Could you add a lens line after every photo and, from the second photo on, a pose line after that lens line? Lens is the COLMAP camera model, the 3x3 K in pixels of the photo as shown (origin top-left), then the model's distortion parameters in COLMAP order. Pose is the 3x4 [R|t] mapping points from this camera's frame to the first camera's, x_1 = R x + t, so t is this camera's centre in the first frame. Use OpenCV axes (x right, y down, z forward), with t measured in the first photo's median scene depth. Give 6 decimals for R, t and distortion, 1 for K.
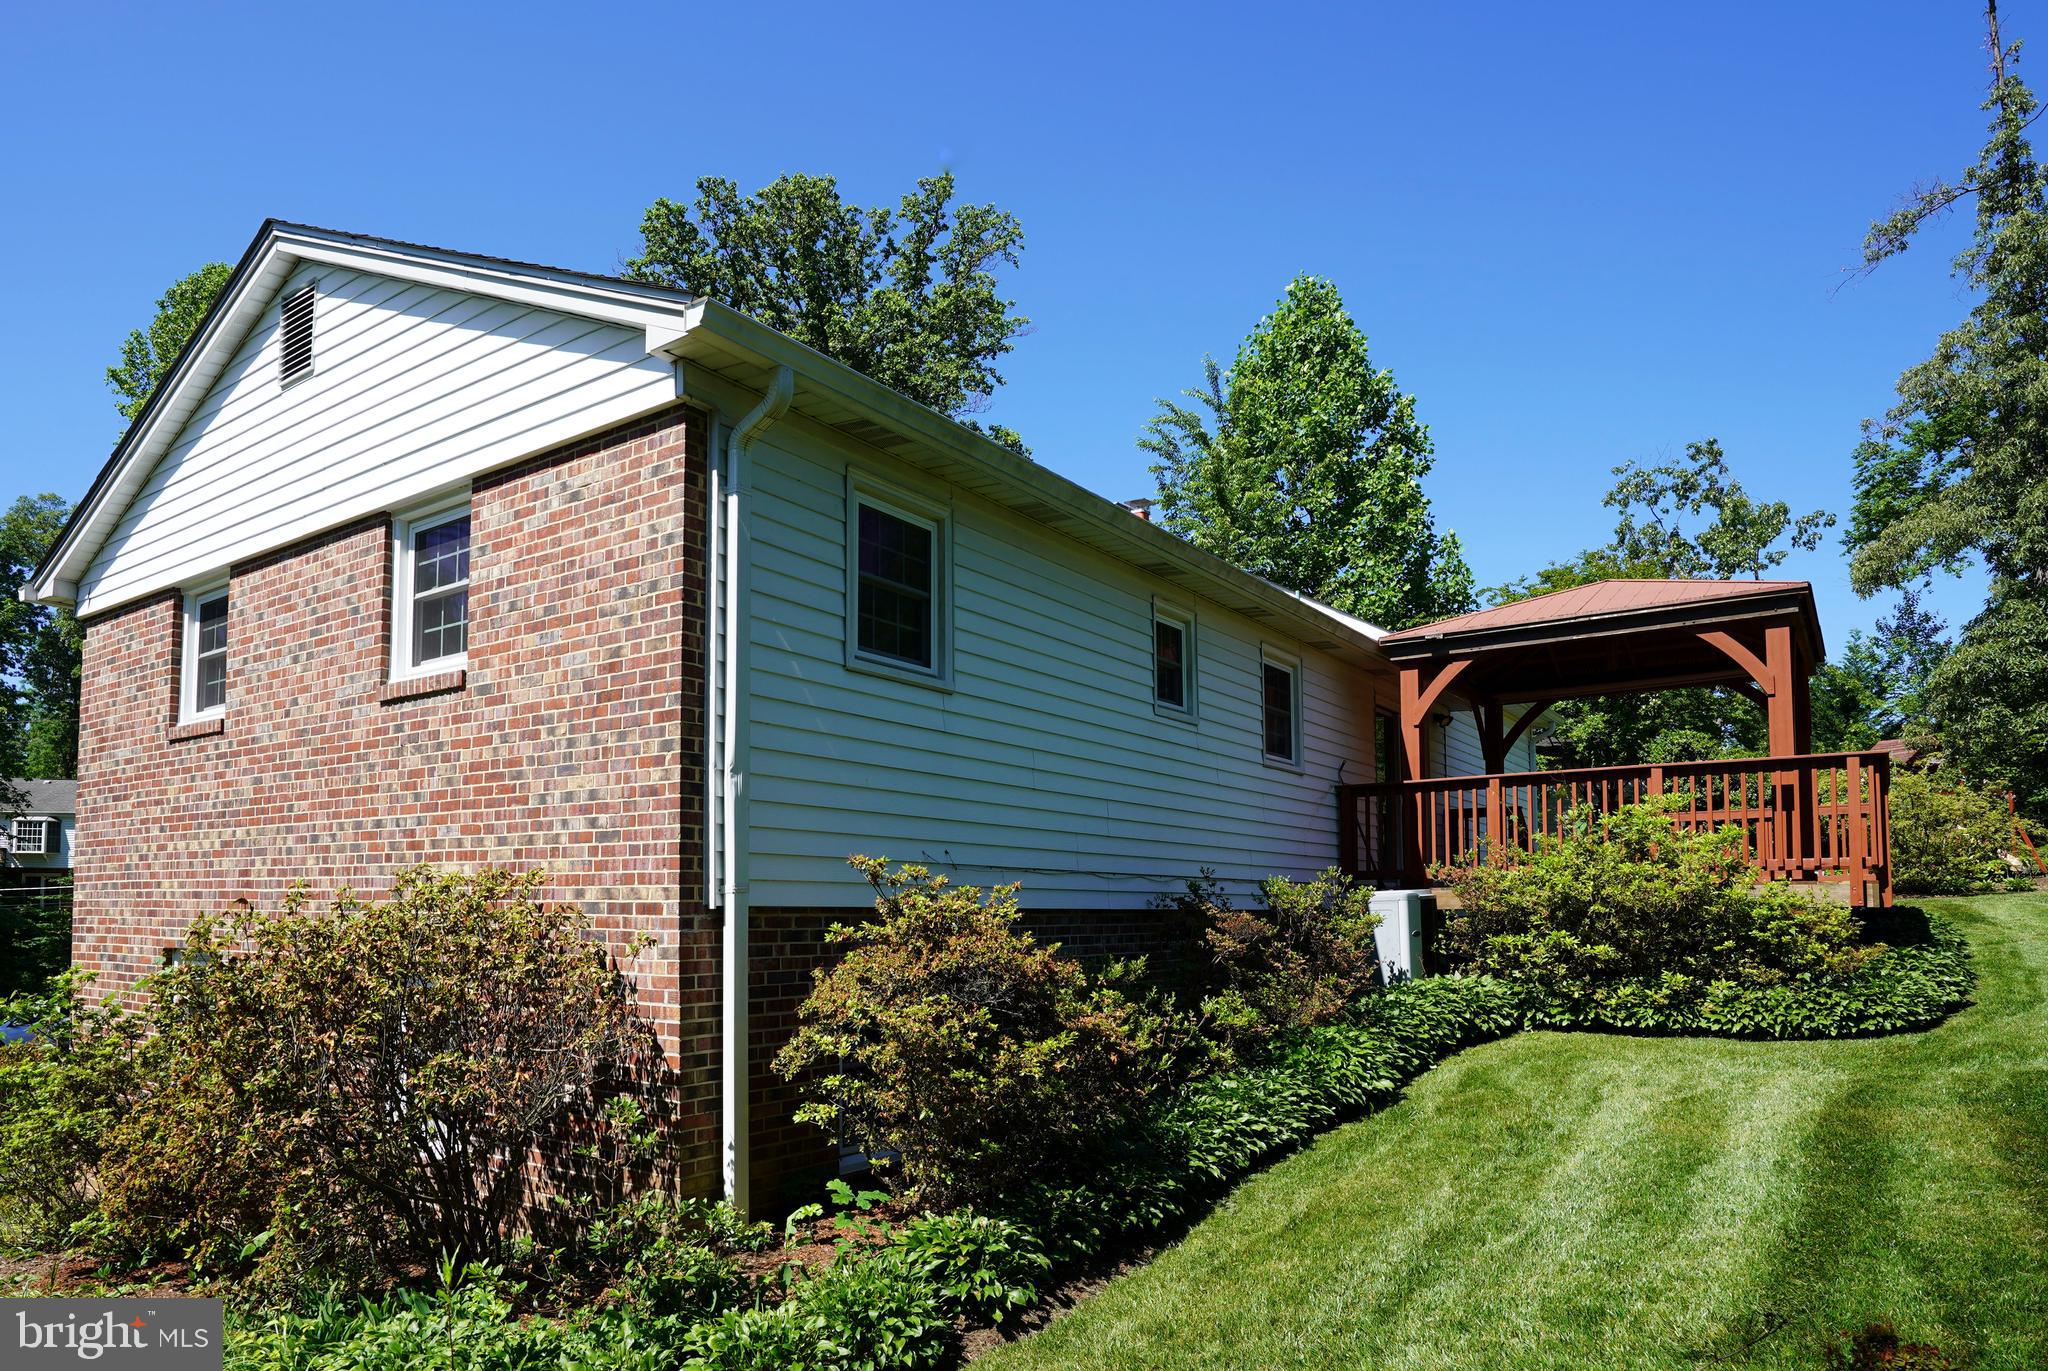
lens RADIAL K [[1226.5, 0, 1024.0], [0, 1226.5, 685.5], [0, 0, 1]] dist [-0.040435, 0.001466]
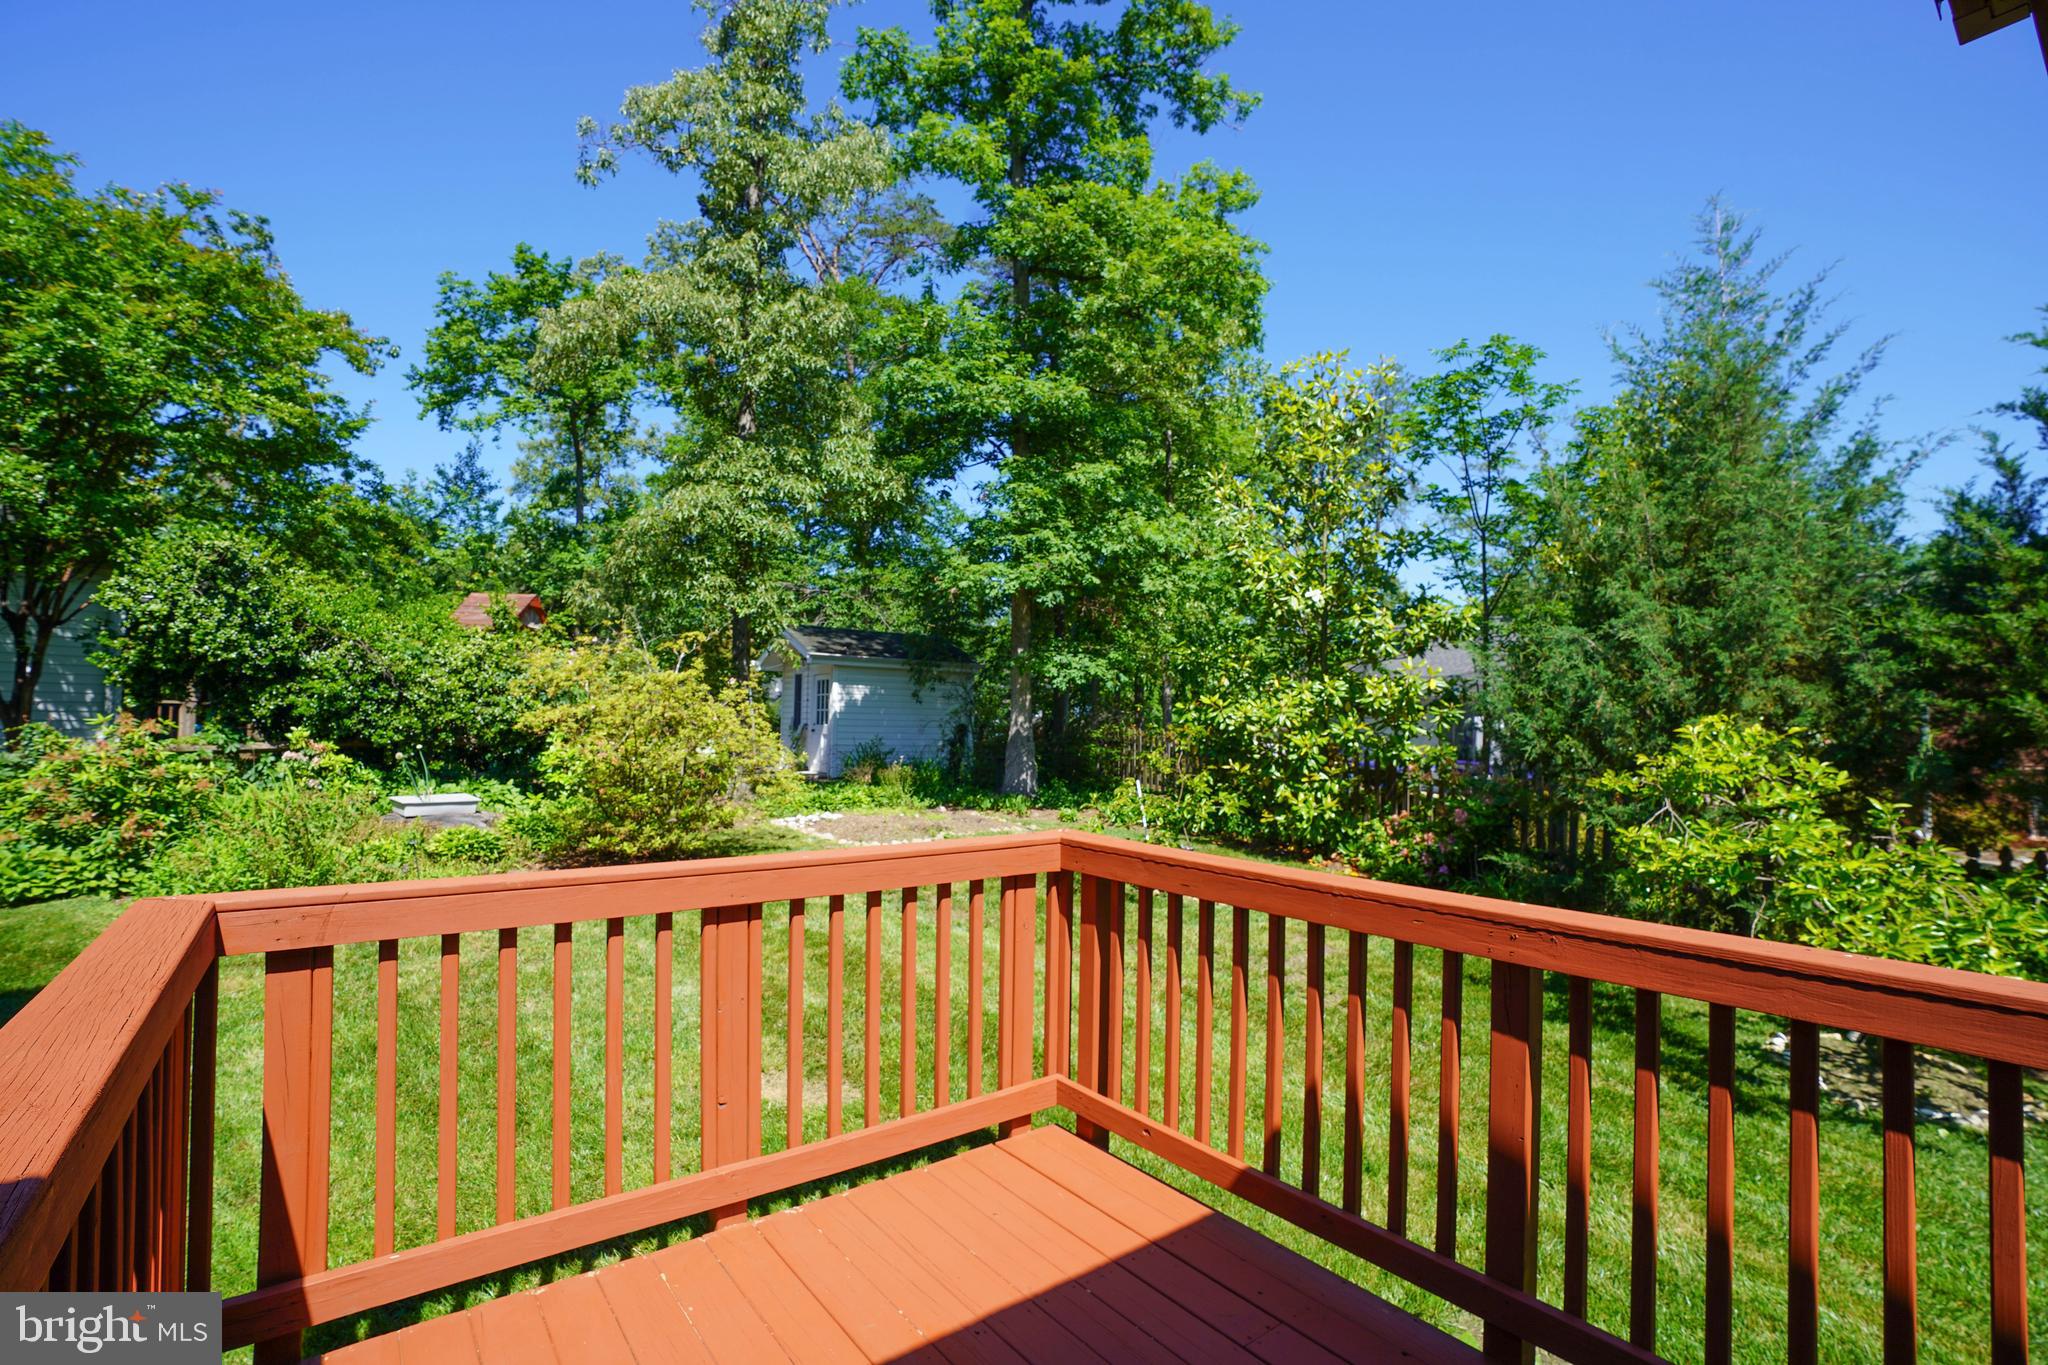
lens RADIAL K [[969.1, 0, 1018.3], [0, 969.1, 713.9], [0, 0, 1]] dist [-0.002634, -0.000515]
pose [[0.333321, 0.011541, 0.942743, 0.577781], [-0.179398, 0.982433, 0.051402, 0.079421], [-0.925588, -0.186259, 0.329536, 1.176913]]
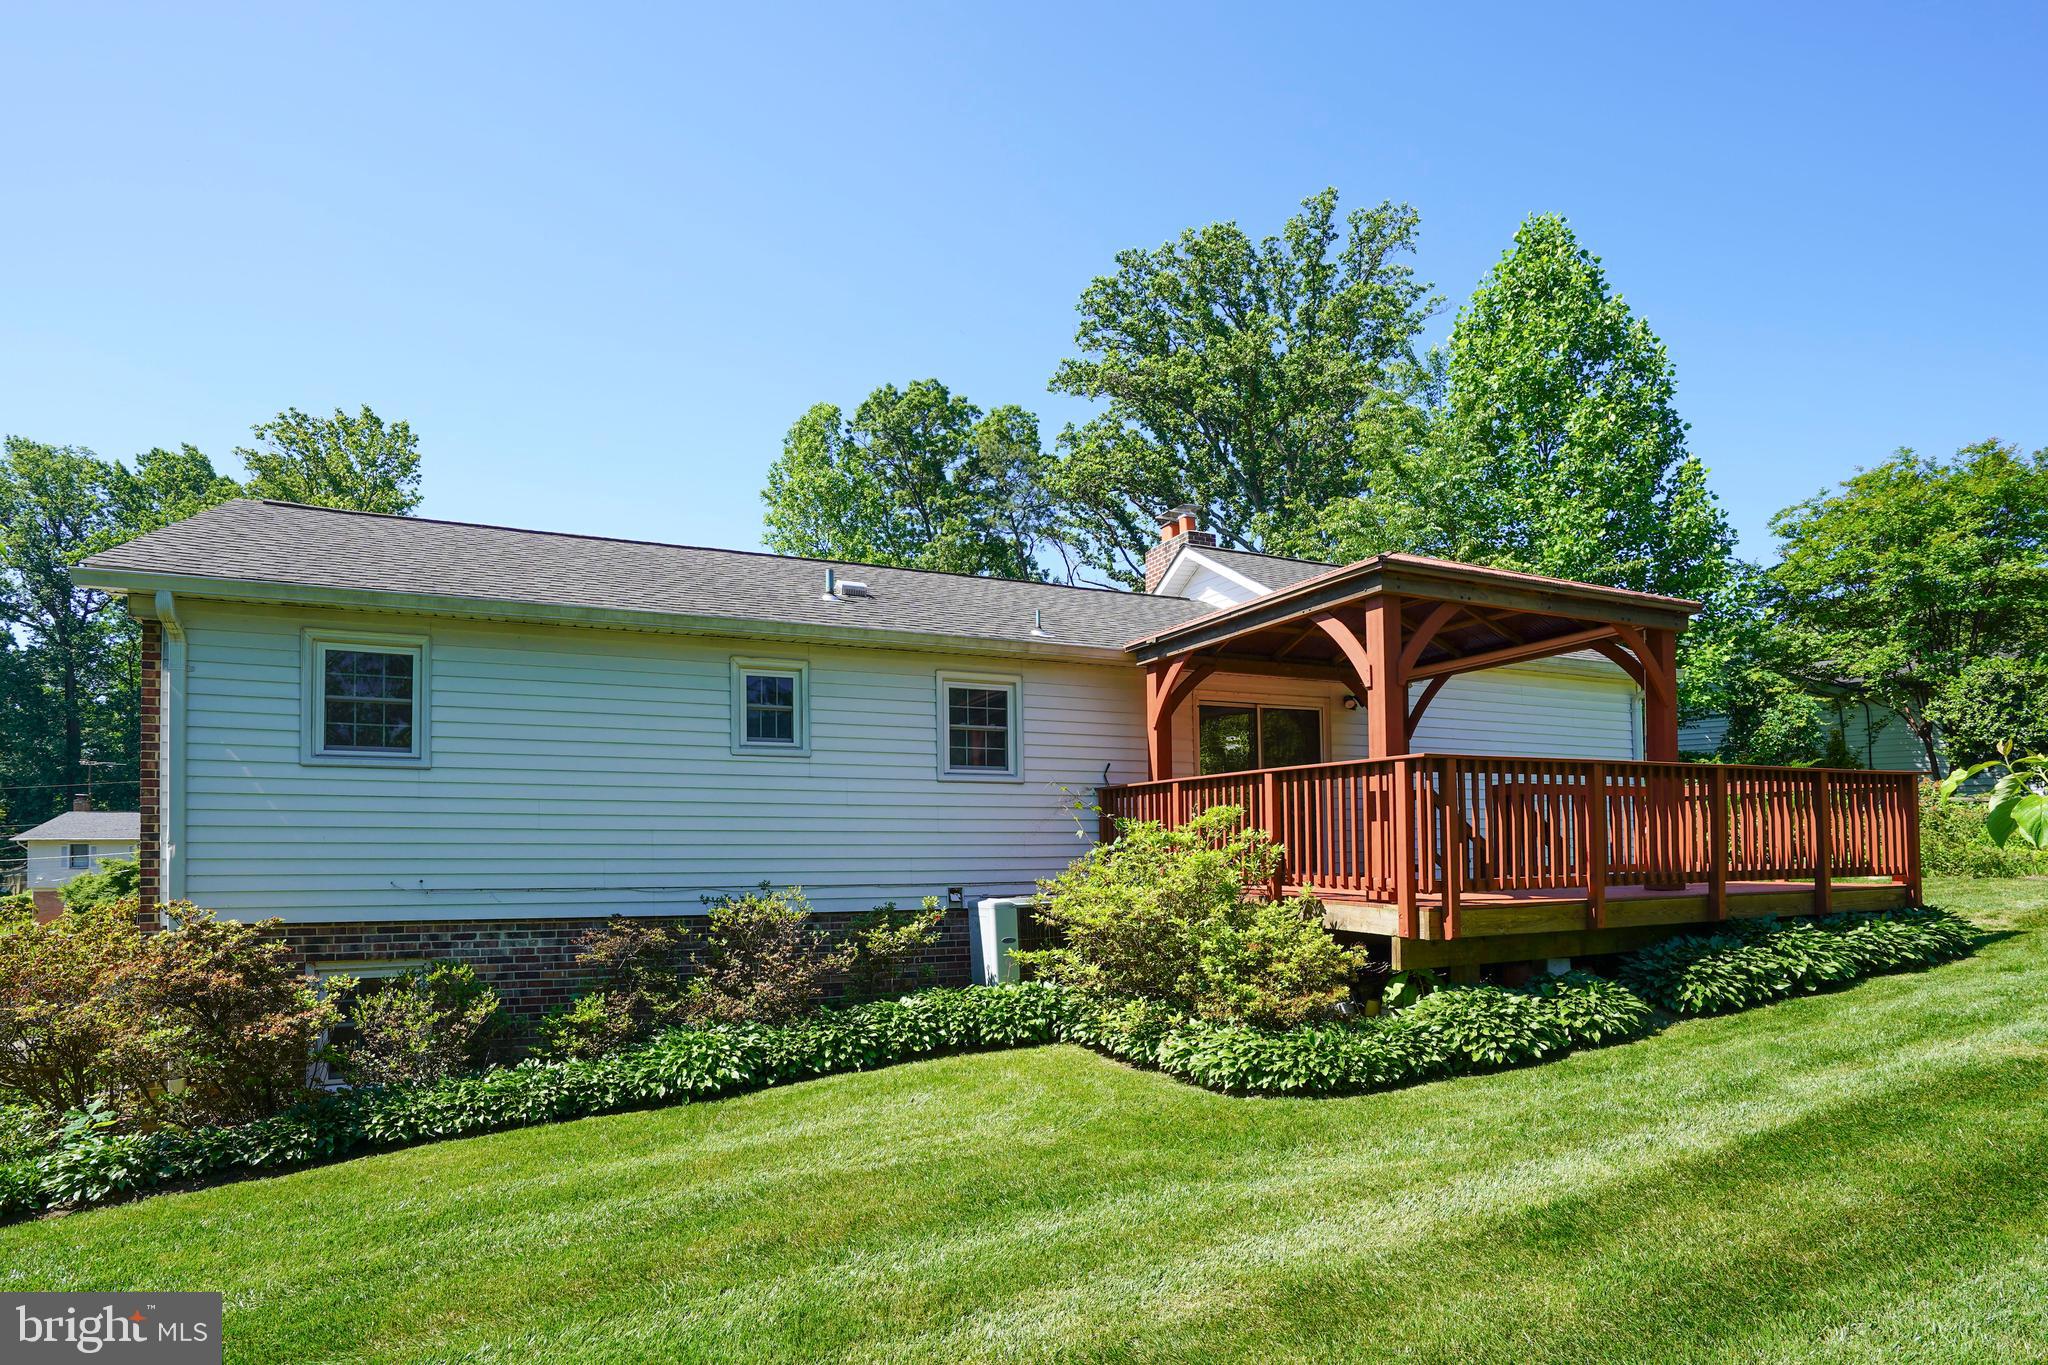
lens RADIAL K [[1041.1, 0, 1024.0], [0, 1041.1, 682.5], [0, 0, 1]] dist [-0.045335, 0.000283]
pose [[0.865655, -0.080104, -0.494191, 0.666019], [0.093993, 0.995567, 0.003271, -0.018959], [0.491738, -0.049282, 0.869347, 0.190368]]
